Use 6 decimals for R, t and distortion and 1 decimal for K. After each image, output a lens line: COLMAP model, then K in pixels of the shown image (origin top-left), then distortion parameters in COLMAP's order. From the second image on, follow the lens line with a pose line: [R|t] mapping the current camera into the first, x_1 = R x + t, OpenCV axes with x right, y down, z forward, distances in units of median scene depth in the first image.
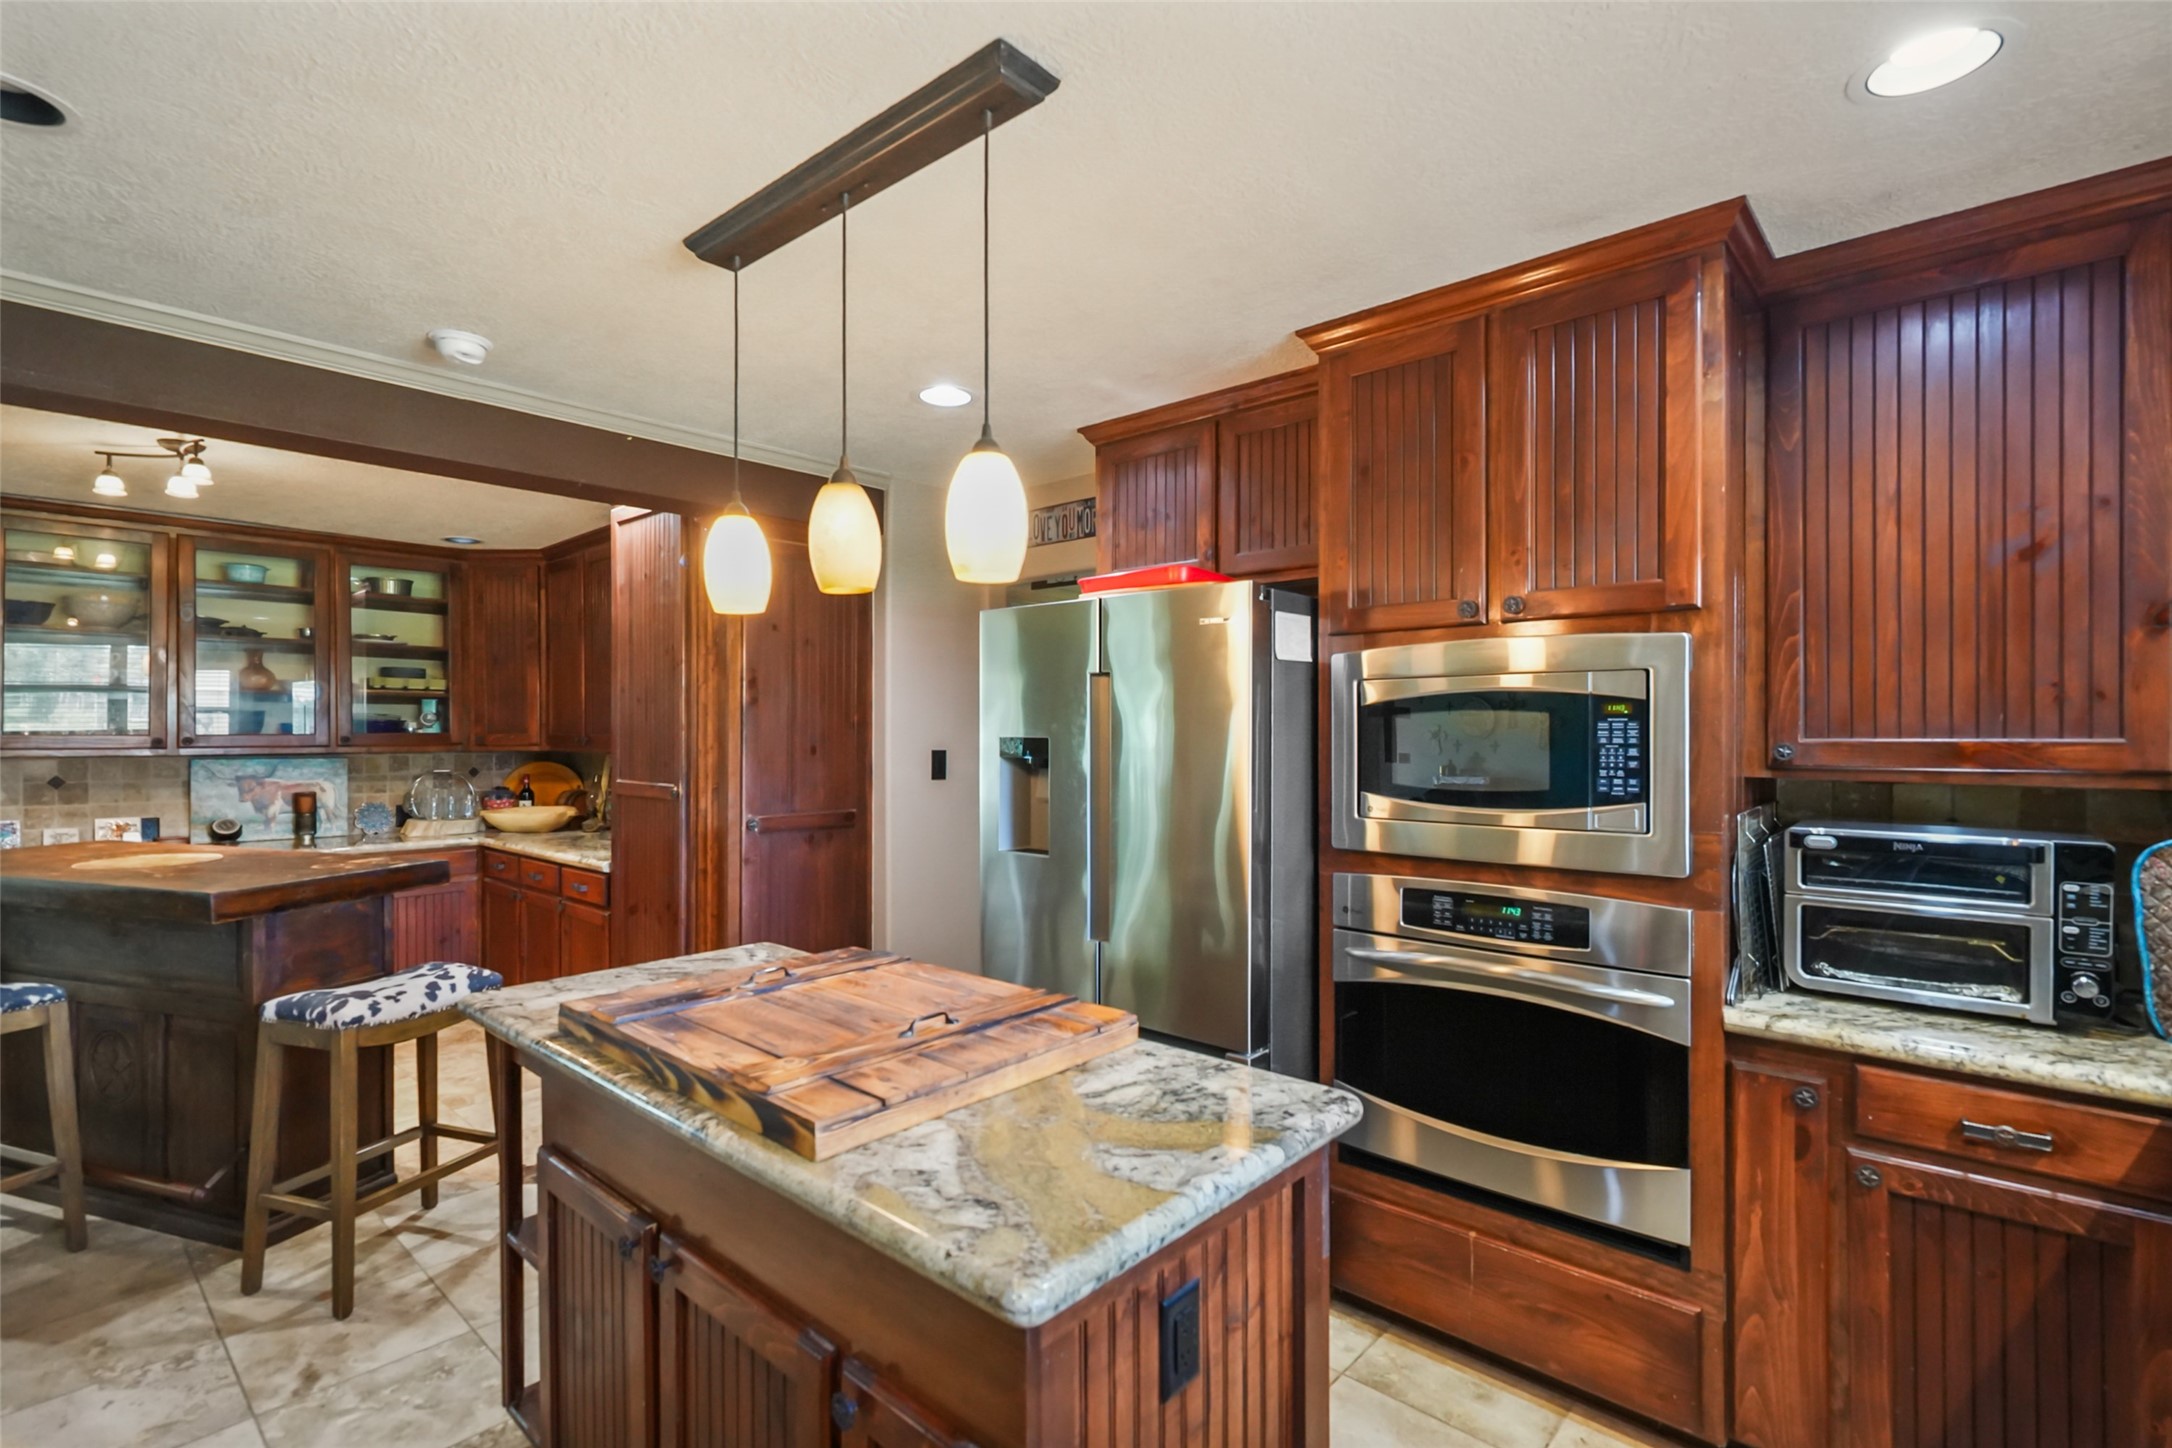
lens RADIAL K [[1011.1, 0, 1086.0], [0, 1011.1, 724.0], [0, 0, 1]] dist [0.000250, 0.000126]
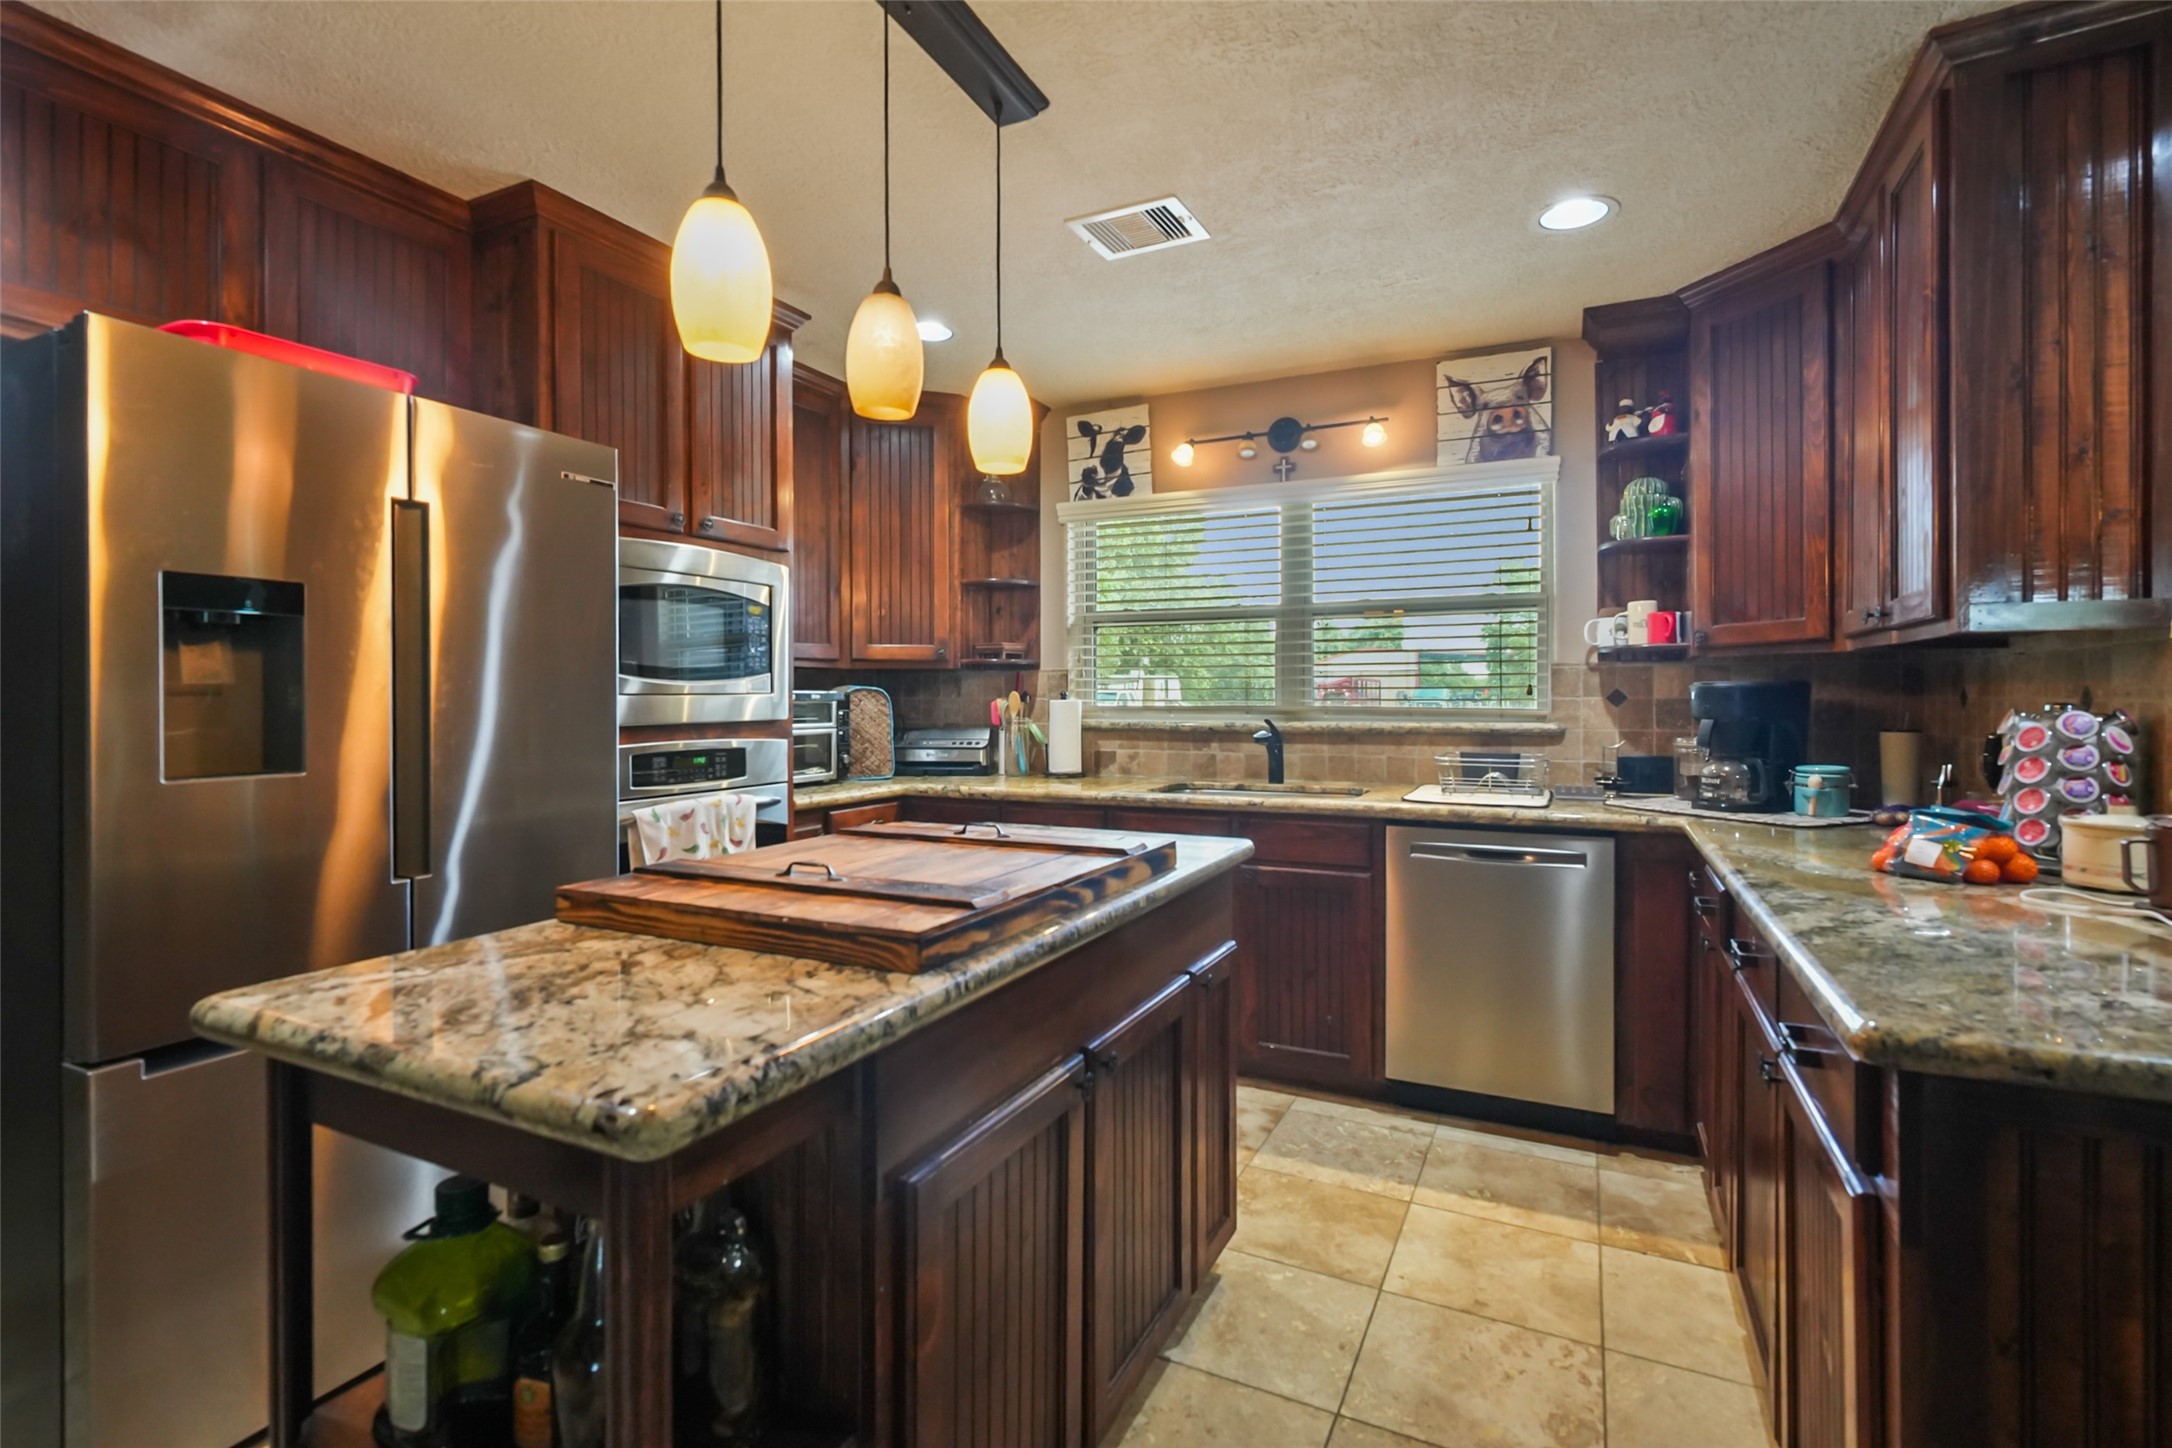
lens RADIAL K [[1018.1, 0, 1078.5], [0, 1018.1, 700.1], [0, 0, 1]] dist [-0.000786, -0.000077]
pose [[-0.270481, -0.004180, 0.962716, -0.423678], [-0.002768, 0.999990, 0.003564, 0.044704], [-0.962721, -0.001700, -0.270490, 0.386524]]
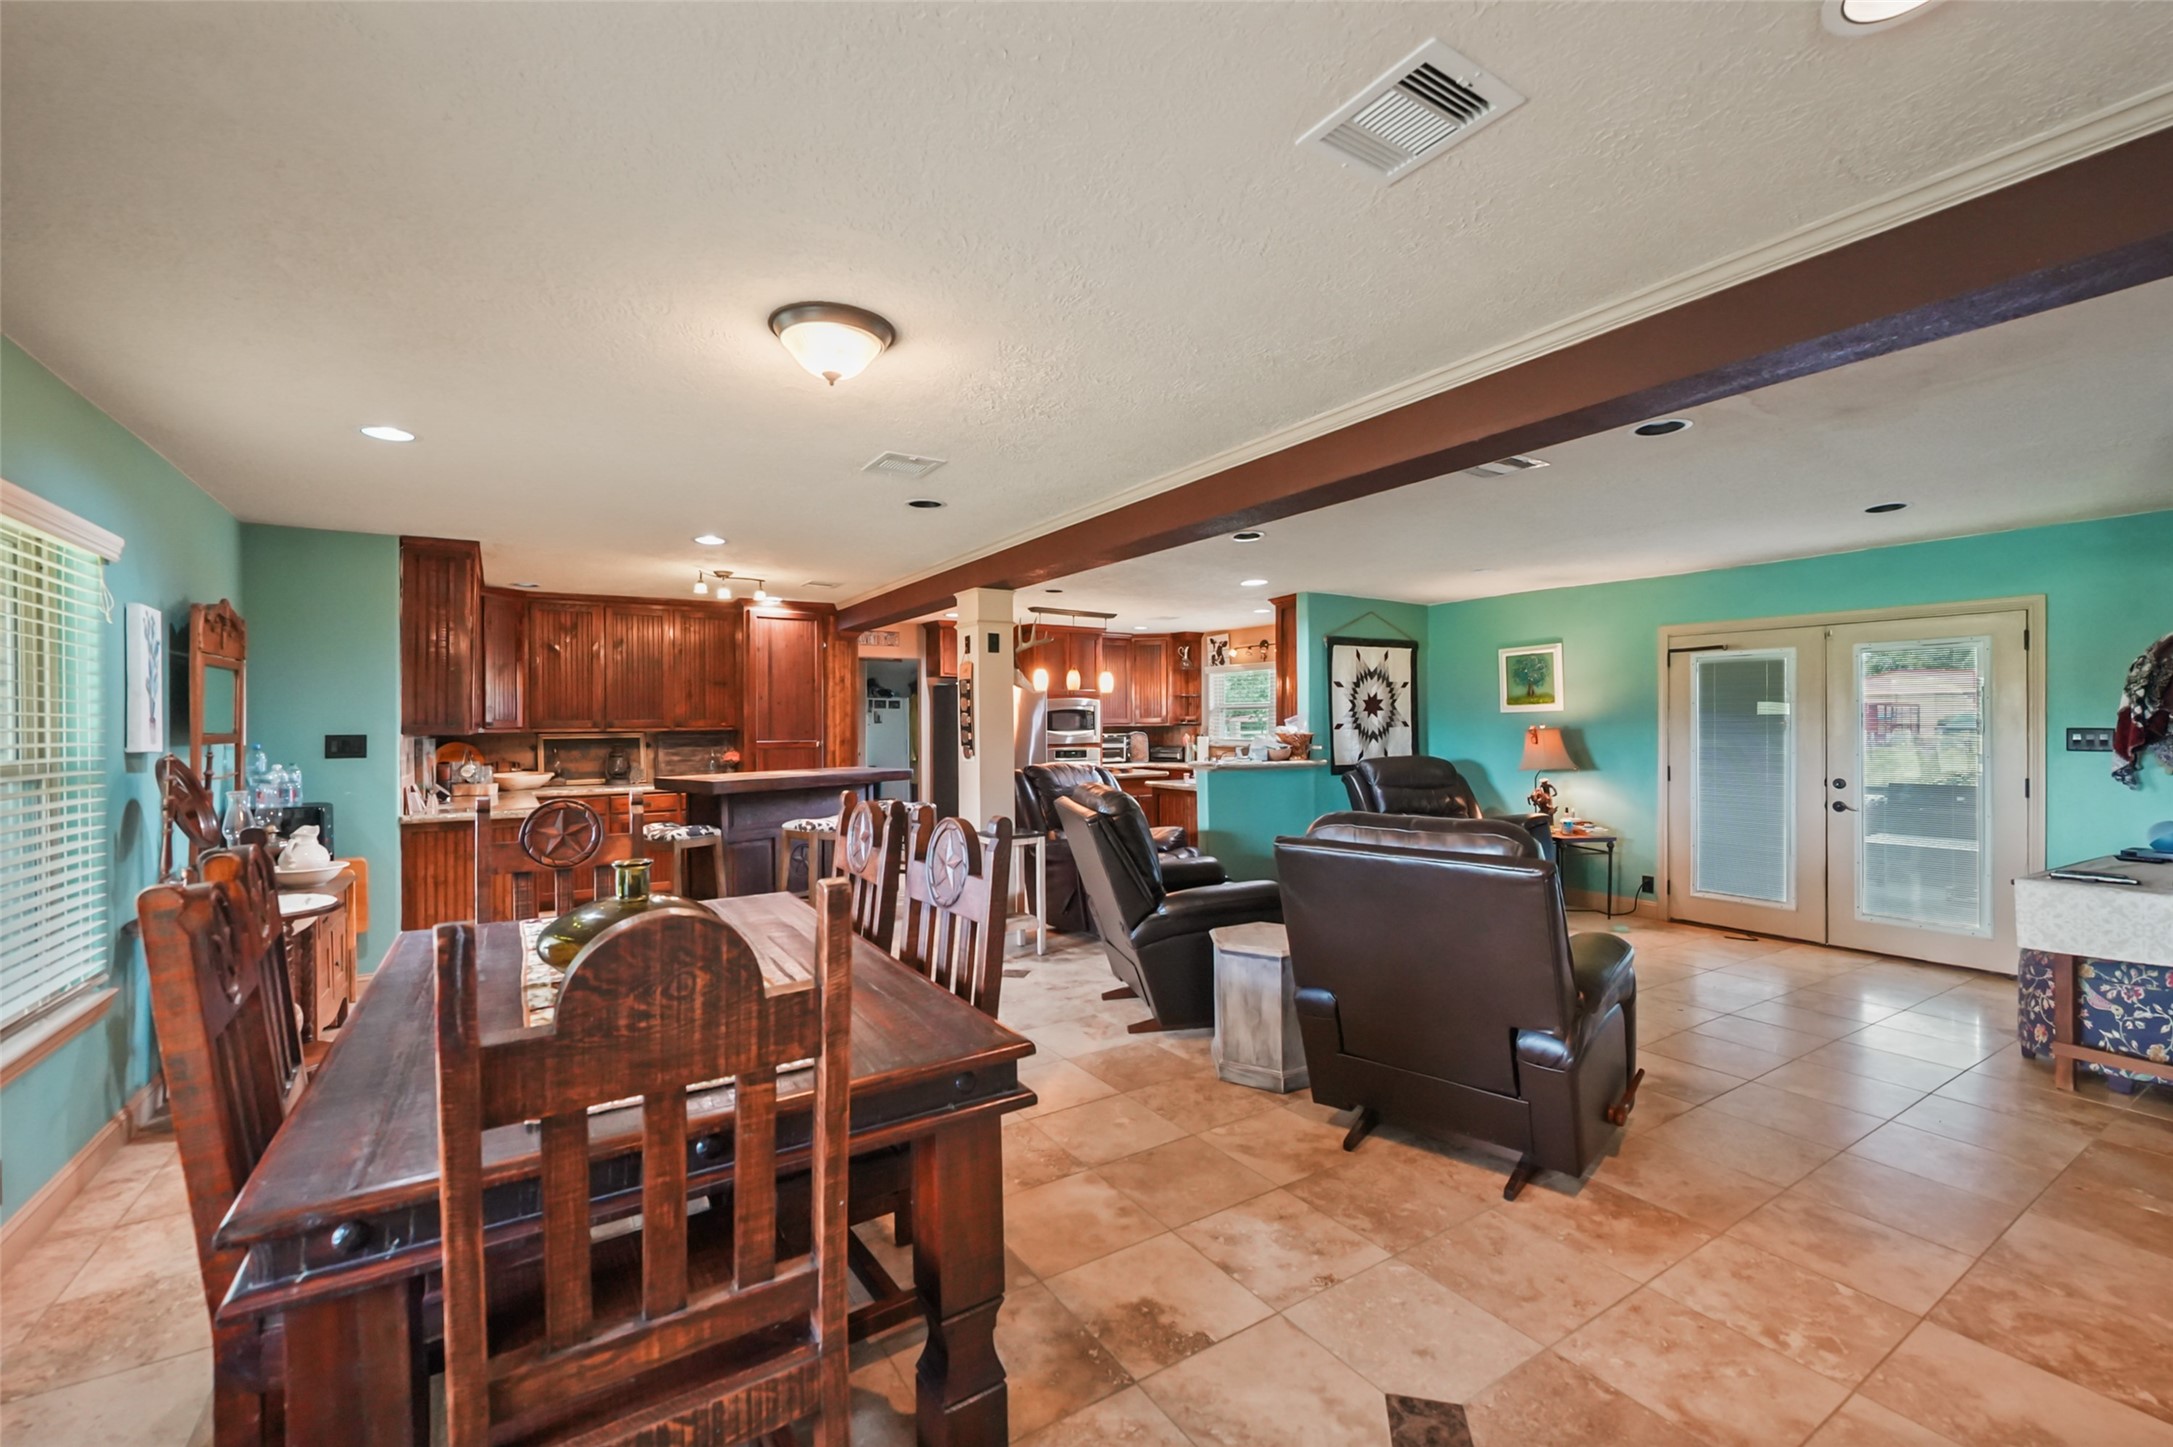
lens RADIAL K [[895.2, 0, 1087.1], [0, 895.2, 727.1], [0, 0, 1]] dist [-0.000241, 0.001157]
pose [[0.264218, -0.006247, 0.964443, -1.702065], [0.000771, 0.999980, 0.006266, 0.012407], [-0.964463, -0.000912, 0.264218, -0.110472]]
